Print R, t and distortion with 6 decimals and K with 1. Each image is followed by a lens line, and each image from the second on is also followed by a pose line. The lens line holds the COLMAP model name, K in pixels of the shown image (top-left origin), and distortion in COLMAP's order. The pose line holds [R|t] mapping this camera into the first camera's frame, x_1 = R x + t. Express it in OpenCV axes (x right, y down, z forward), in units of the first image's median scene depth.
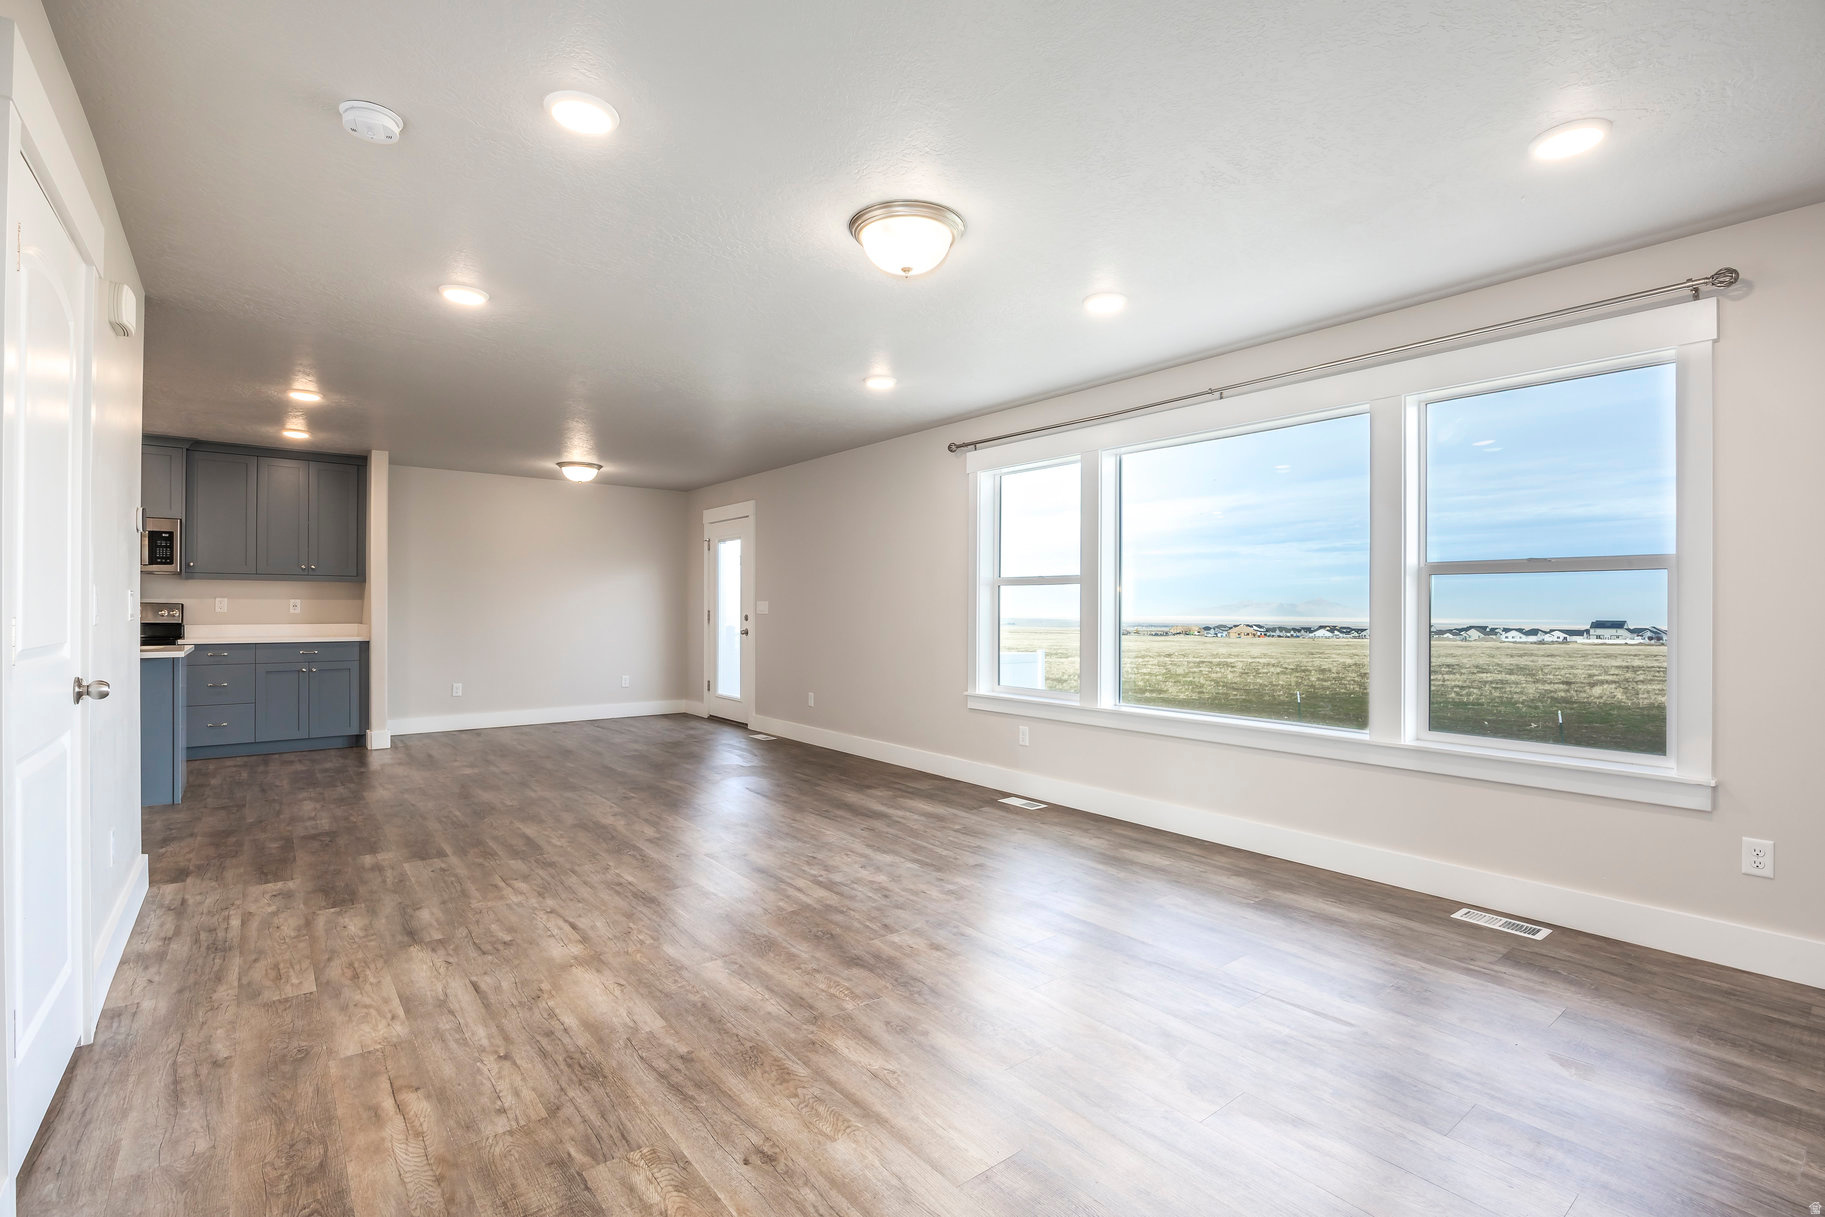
lens RADIAL K [[858.3, 0, 925.8], [0, 858.3, 601.4], [0, 0, 1]] dist [-0.000542, -0.000006]
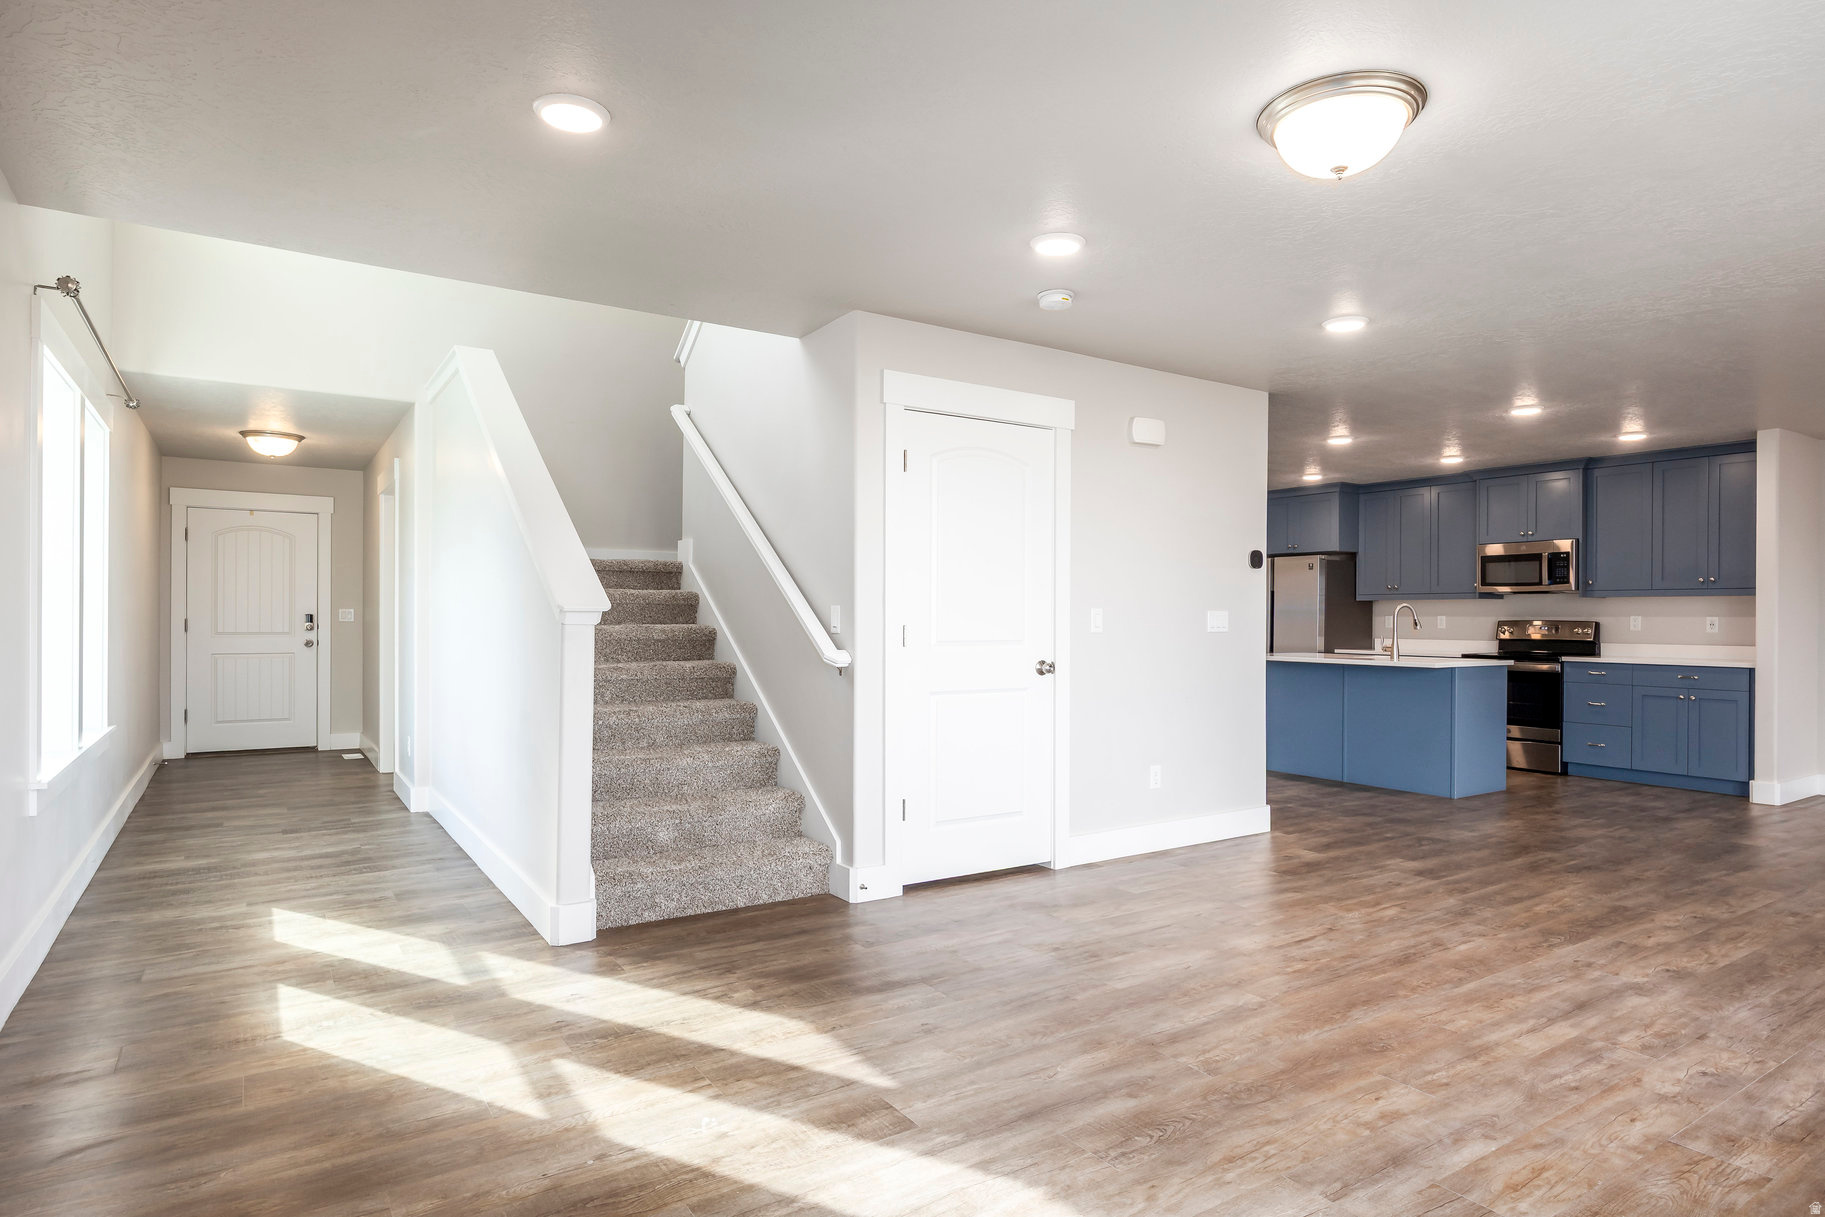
lens RADIAL K [[1000.1, 0, 905.5], [0, 1000.1, 619.2], [0, 0, 1]] dist [-0.007255, 0.011346]
pose [[-0.091412, -0.002627, -0.995810, 0.691748], [-0.001484, 0.999996, -0.002501, 0.007200], [0.995812, 0.001249, -0.091416, 0.563211]]
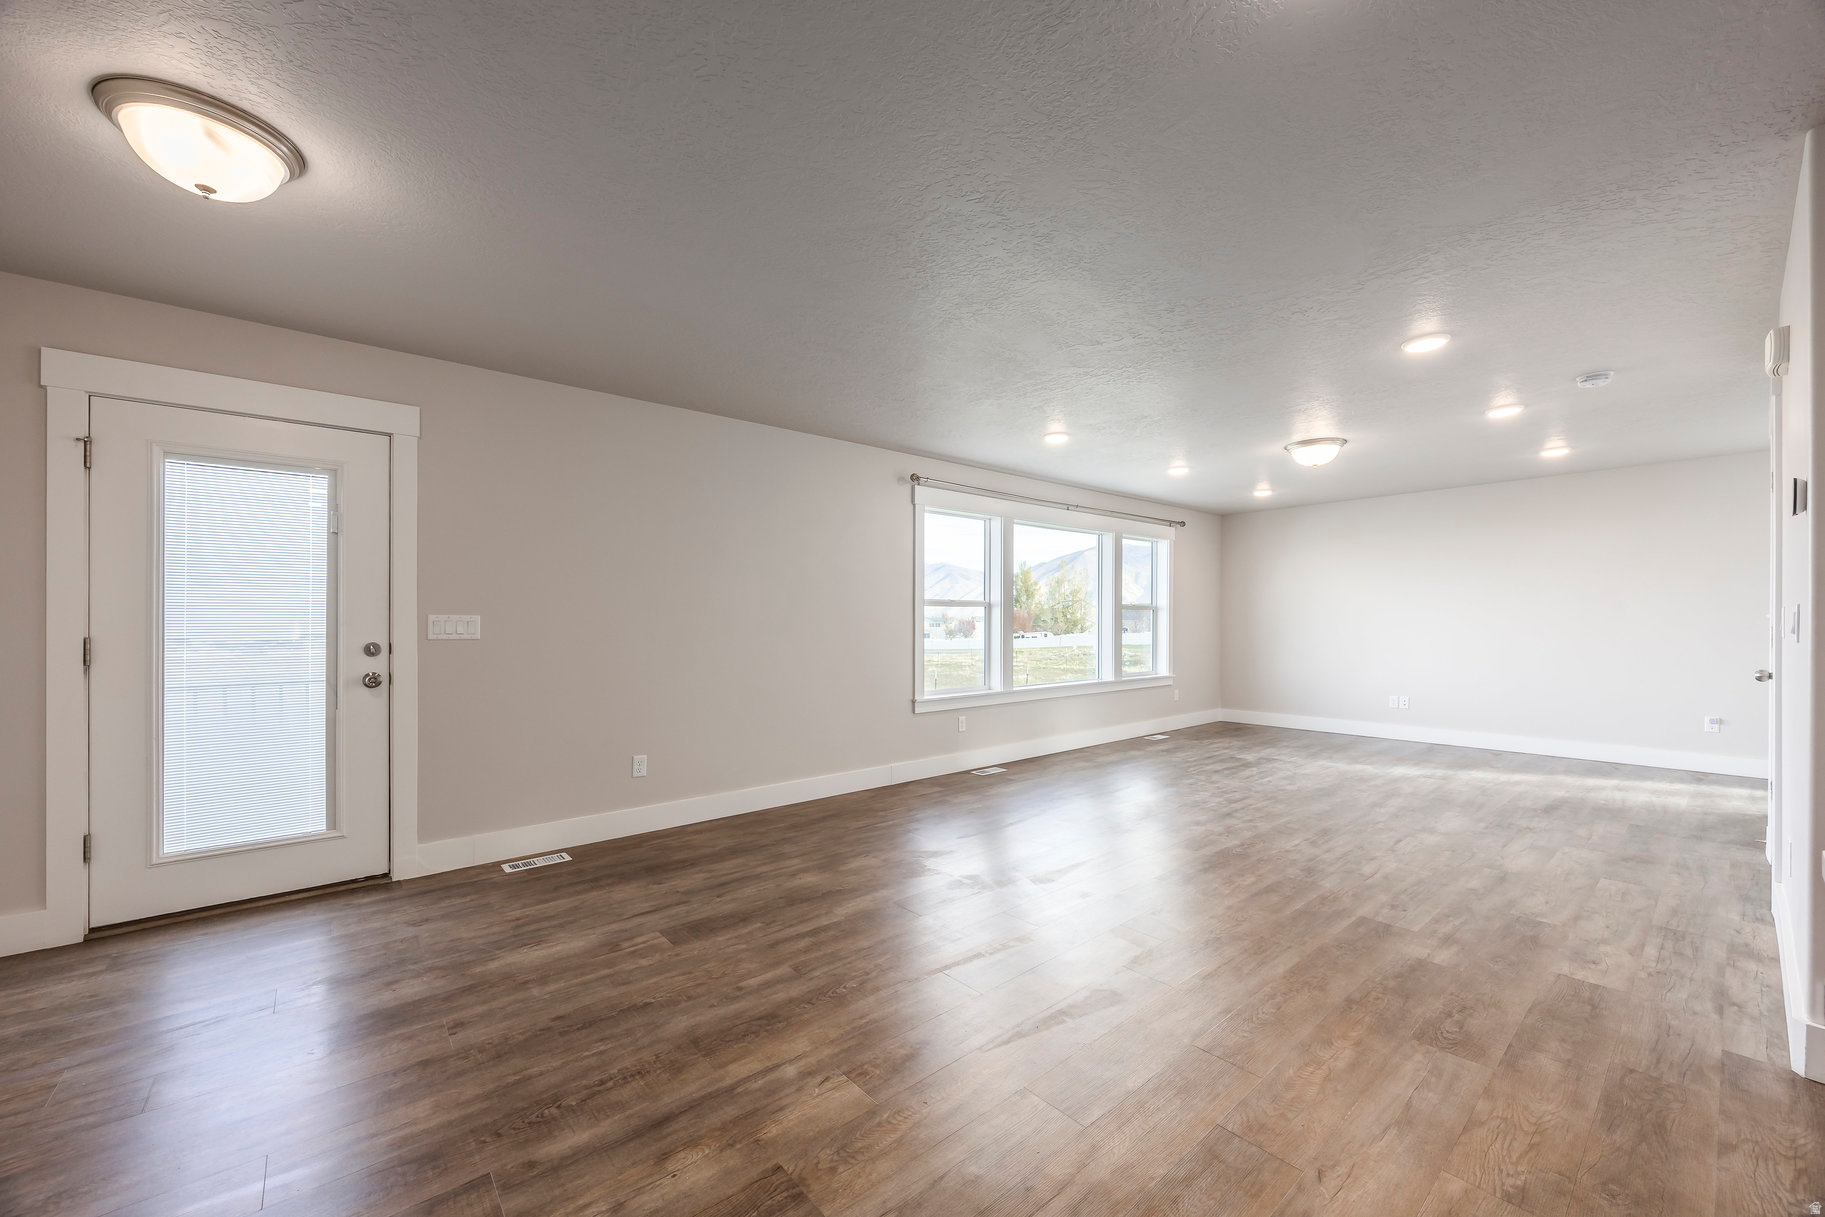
lens RADIAL K [[702.3, 0, 919.9], [0, 702.3, 624.6], [0, 0, 1]] dist [-0.000270, 0.000128]
pose [[-0.045815, -0.002773, 0.998946, -1.365484], [-0.001890, 0.999995, 0.002689, 0.009058], [-0.998948, -0.001765, -0.045820, 1.631980]]
